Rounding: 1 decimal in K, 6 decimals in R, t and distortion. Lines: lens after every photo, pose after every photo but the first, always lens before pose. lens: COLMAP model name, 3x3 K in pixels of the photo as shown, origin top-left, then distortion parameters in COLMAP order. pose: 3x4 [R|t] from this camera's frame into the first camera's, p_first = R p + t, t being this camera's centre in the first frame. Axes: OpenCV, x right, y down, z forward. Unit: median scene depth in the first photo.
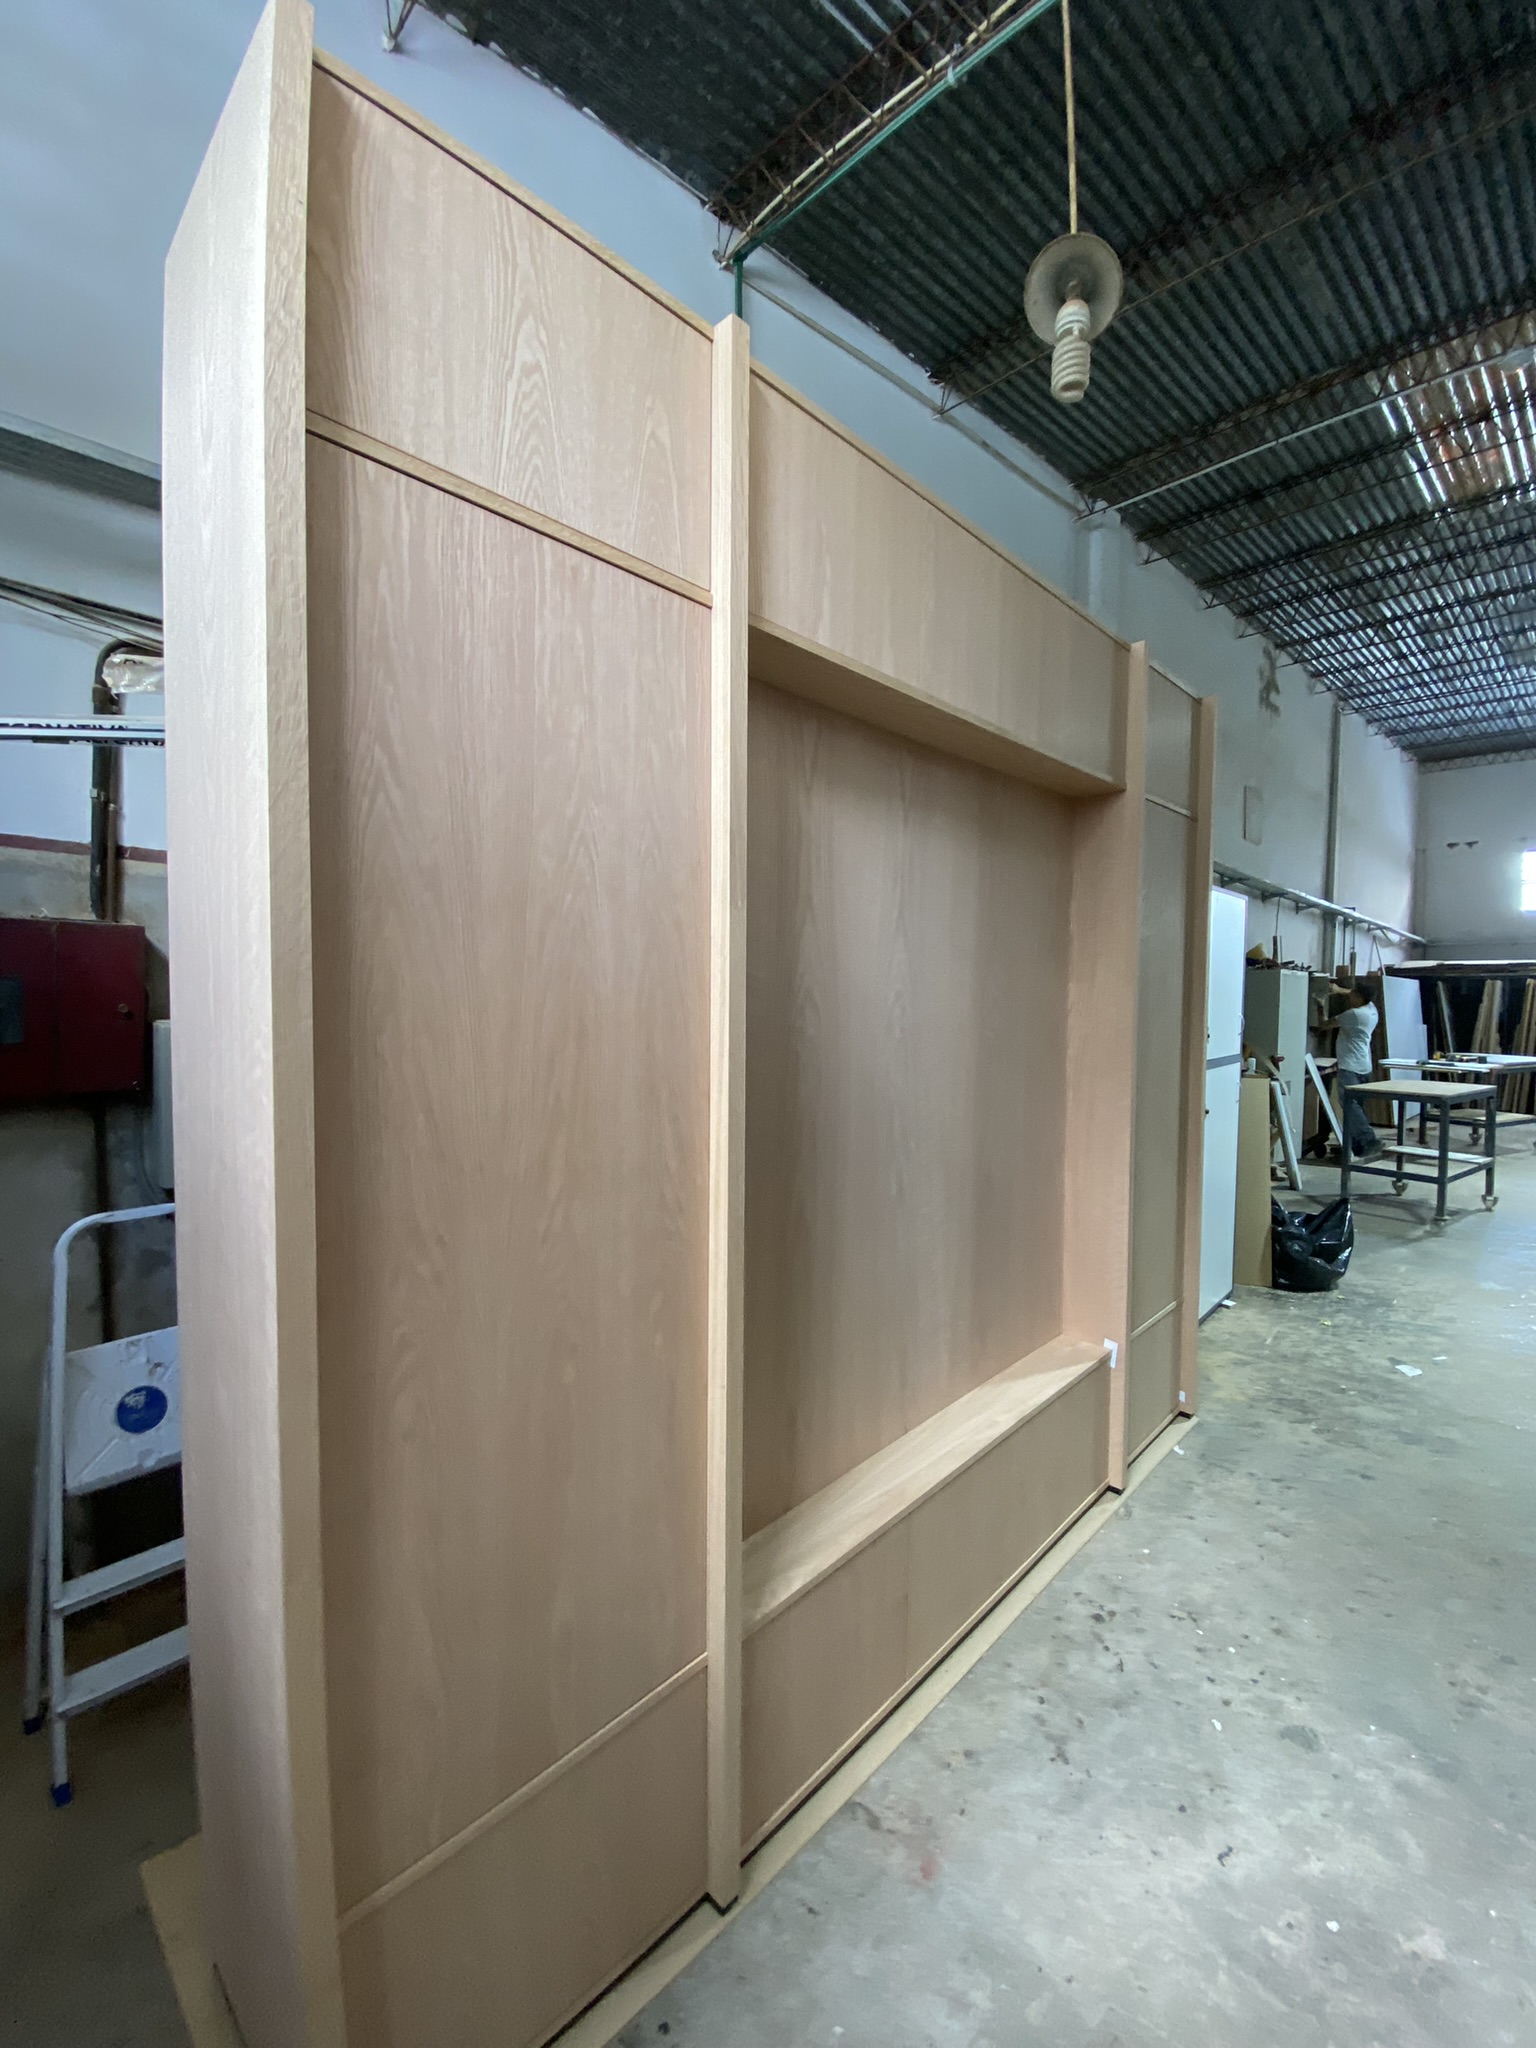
lens RADIAL K [[792.5, 0, 768.0], [0, 792.5, 1024.0], [0, 0, 1]] dist [0.022529, -0.018052]
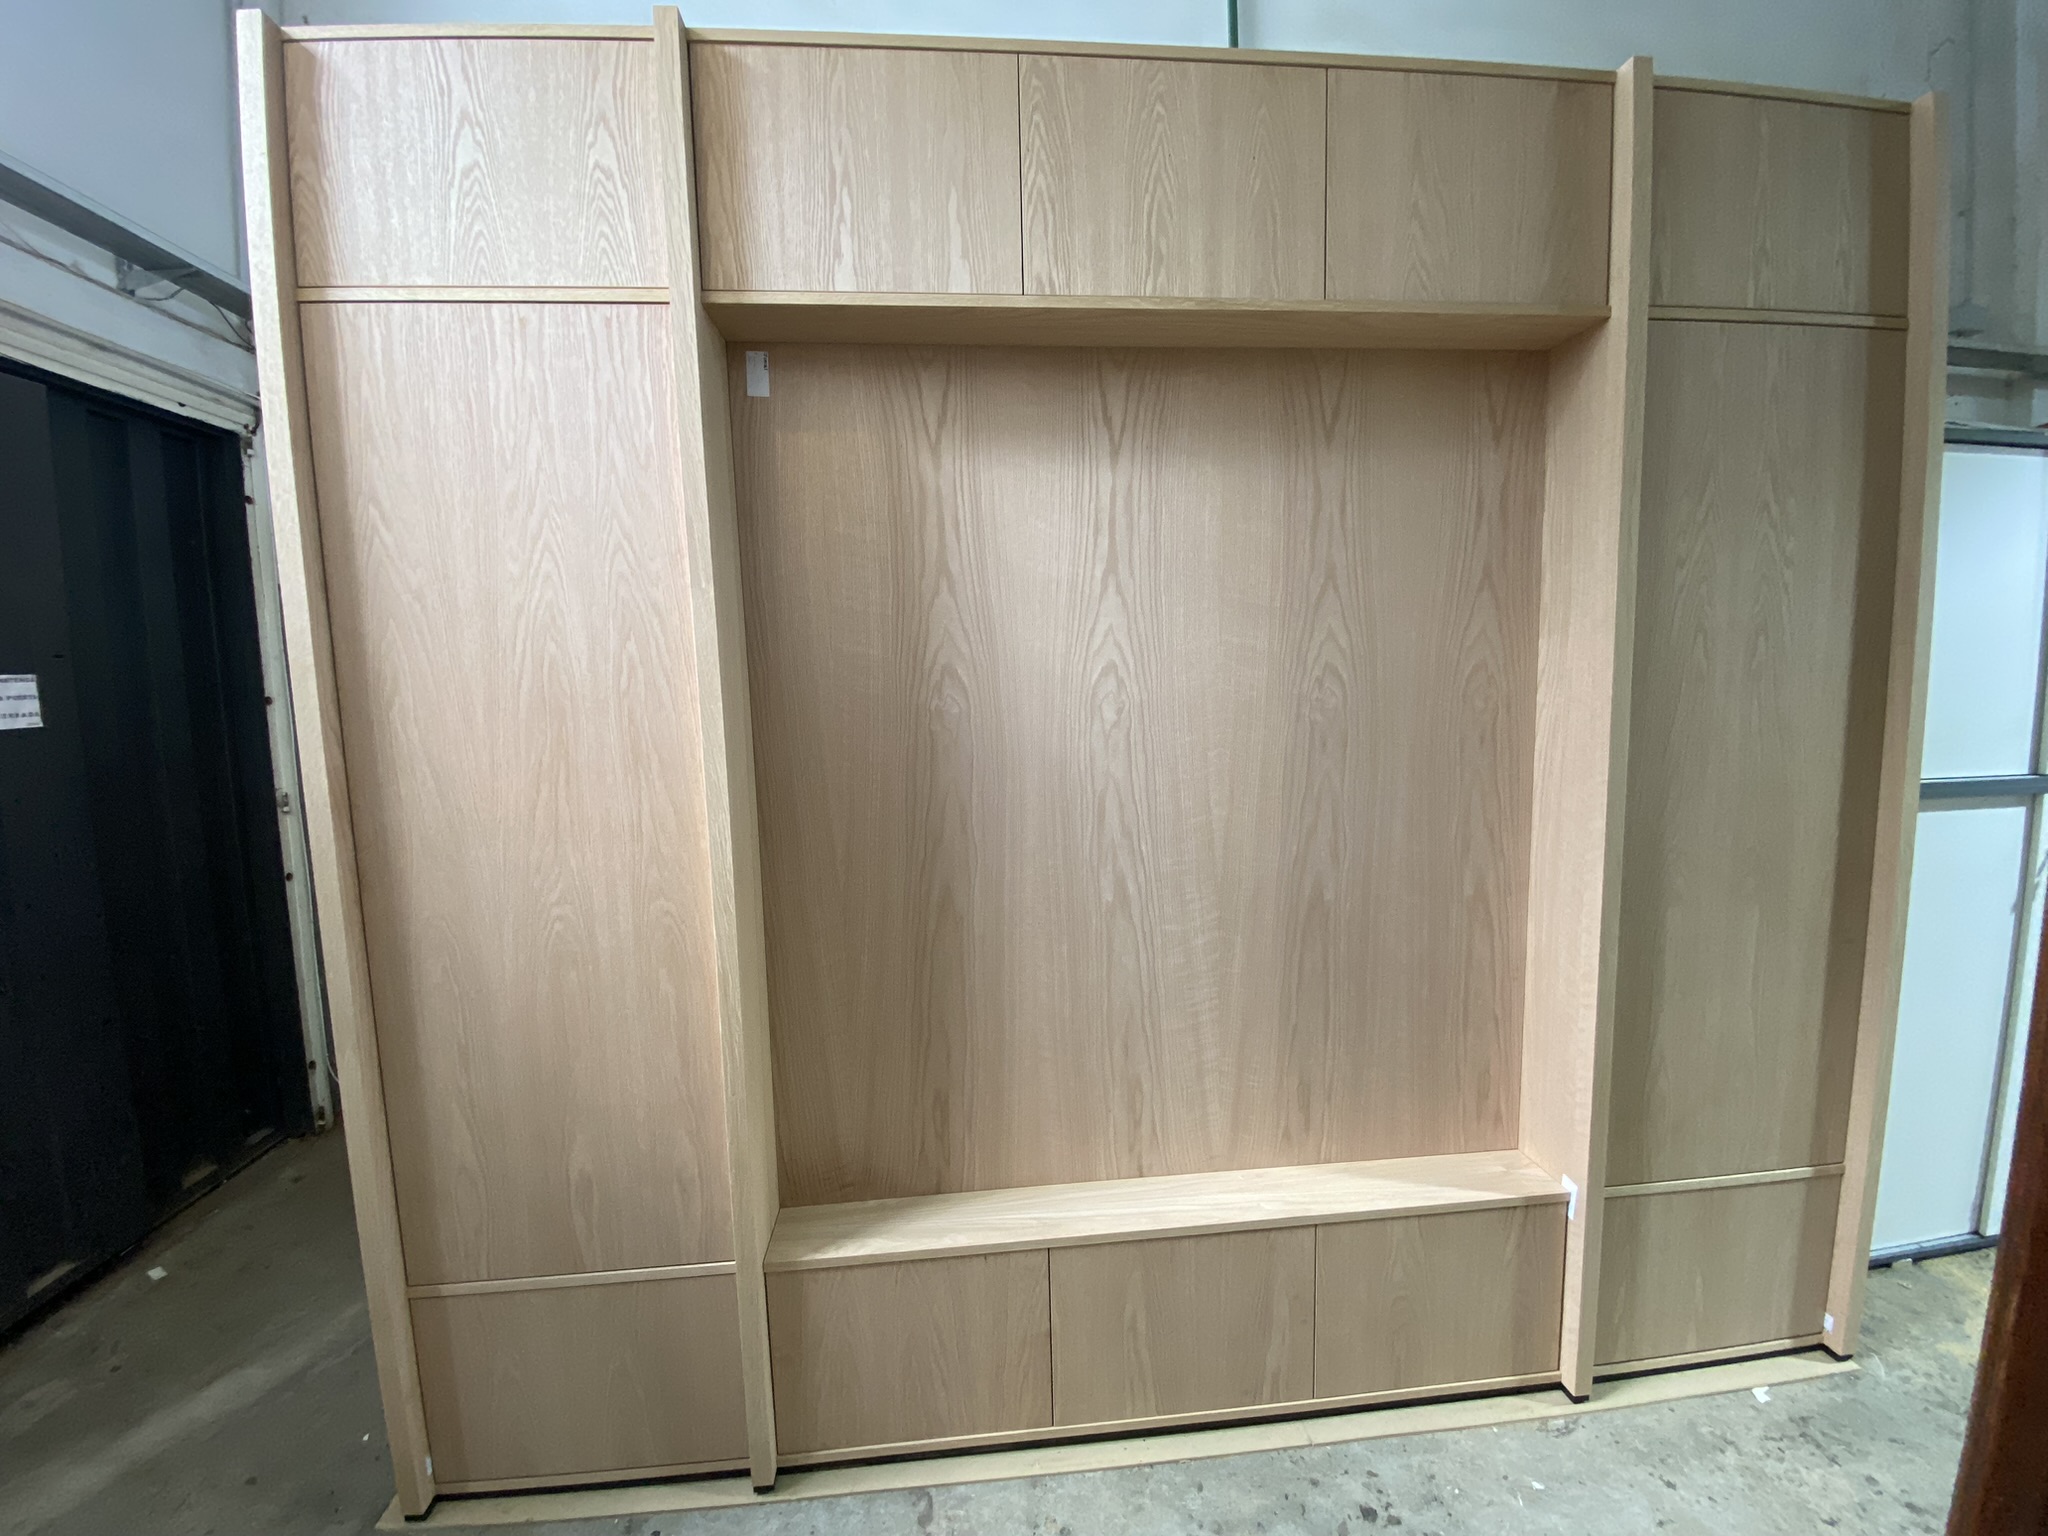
lens RADIAL K [[792.5, 0, 1024.0], [0, 792.5, 768.0], [0, 0, 1]] dist [0.022529, -0.018052]
pose [[0.776600, 0.037903, -0.628853, 1.010335], [0.003837, 0.997885, 0.064884, 0.024407], [0.629983, -0.052802, 0.774812, 0.458709]]
